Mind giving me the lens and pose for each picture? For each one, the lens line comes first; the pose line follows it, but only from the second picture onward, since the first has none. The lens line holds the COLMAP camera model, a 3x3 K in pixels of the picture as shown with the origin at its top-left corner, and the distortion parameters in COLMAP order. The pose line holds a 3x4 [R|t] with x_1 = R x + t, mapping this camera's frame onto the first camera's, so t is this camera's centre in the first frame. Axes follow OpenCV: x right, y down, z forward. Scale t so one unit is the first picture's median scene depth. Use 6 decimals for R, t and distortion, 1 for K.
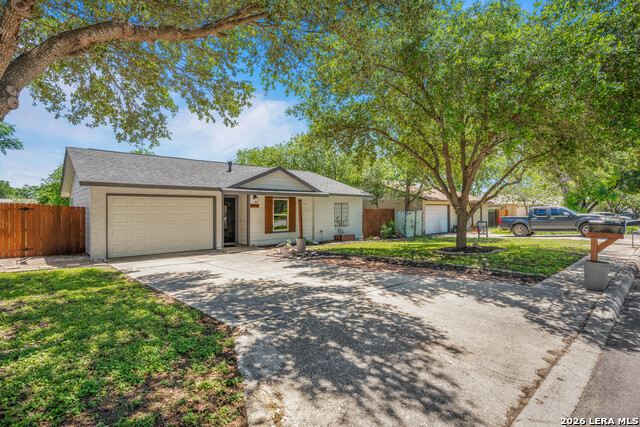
lens RADIAL K [[298.1, 0, 319.3], [0, 298.1, 213.9], [0, 0, 1]] dist [-0.013844, 0.001167]
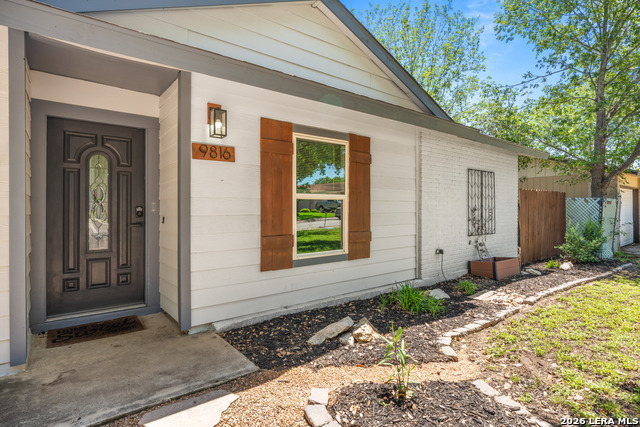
lens RADIAL K [[311.0, 0, 322.2], [0, 311.0, 208.2], [0, 0, 1]] dist [-0.027614, 0.000151]
pose [[0.997843, 0.002736, -0.065587, -0.112887], [-0.003355, 0.999951, -0.009331, 0.016386], [0.065559, 0.009531, 0.997803, 0.735071]]
